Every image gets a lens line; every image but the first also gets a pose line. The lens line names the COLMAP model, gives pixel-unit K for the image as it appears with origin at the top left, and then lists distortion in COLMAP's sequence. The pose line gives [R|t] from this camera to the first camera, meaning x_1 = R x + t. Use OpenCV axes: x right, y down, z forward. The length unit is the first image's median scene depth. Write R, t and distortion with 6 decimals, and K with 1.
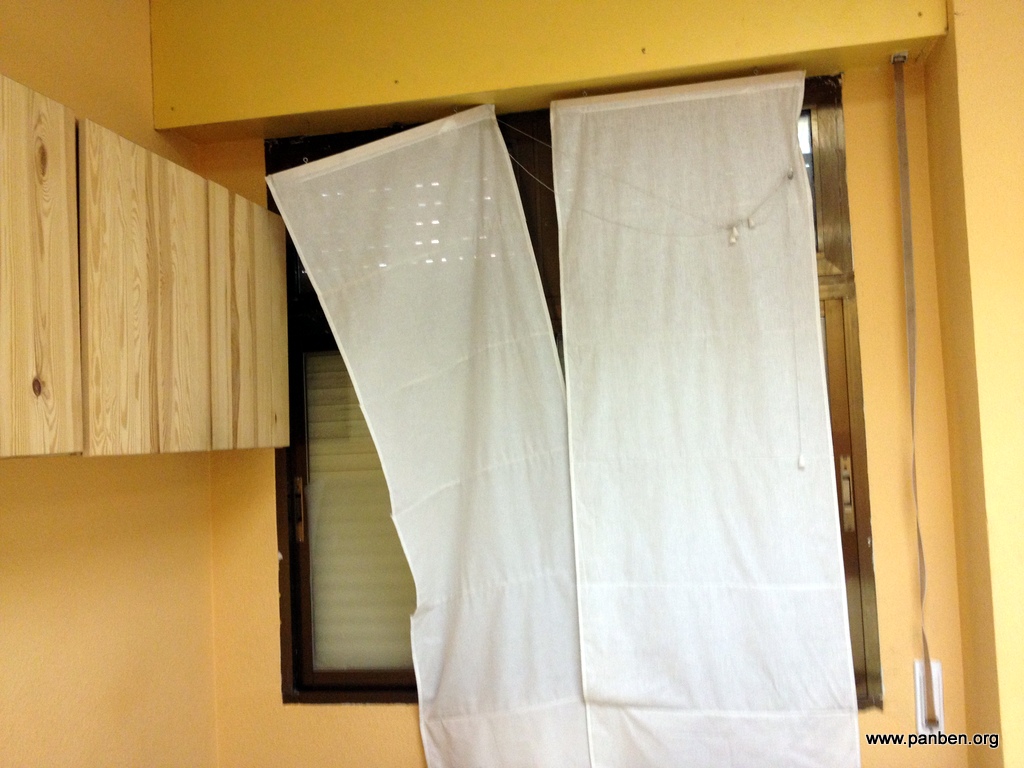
lens RADIAL K [[968.5, 0, 515.4], [0, 968.5, 389.5], [0, 0, 1]] dist [0.064747, 0.000000]
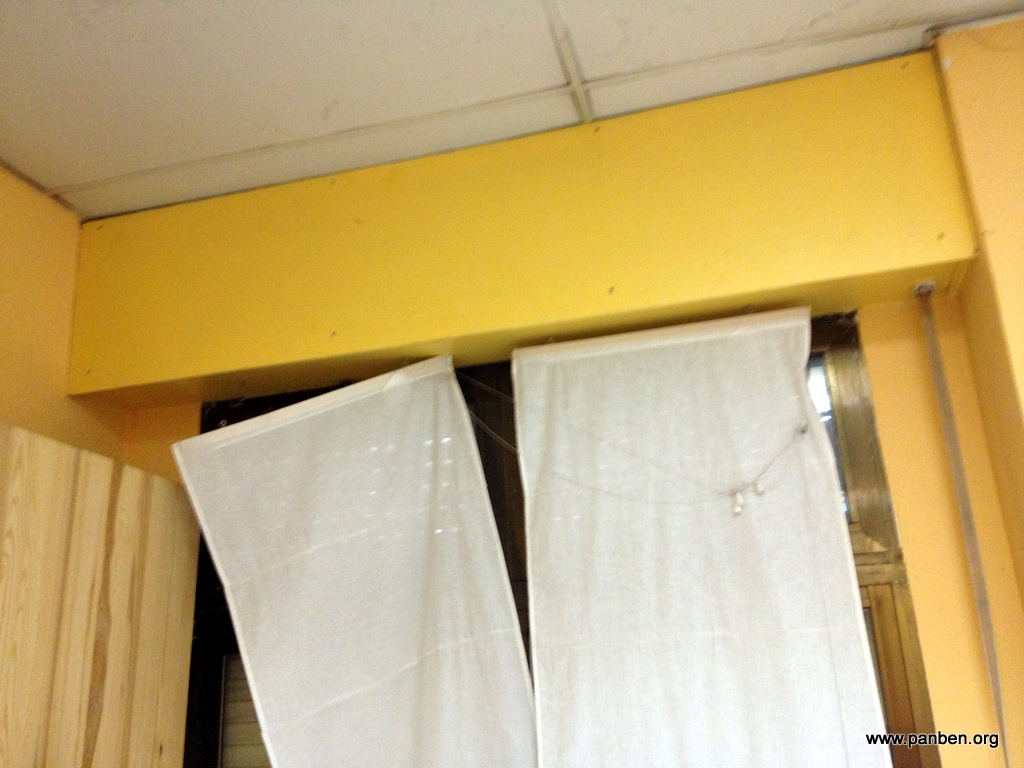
lens RADIAL K [[968.5, 0, 505.7], [0, 968.5, 382.0], [0, 0, 1]] dist [0.064747, 0.000000]
pose [[0.997467, -0.024699, -0.066706, 0.088056], [0.005341, 0.961140, -0.276009, -0.035093], [0.070931, 0.274954, 0.958837, 0.197293]]
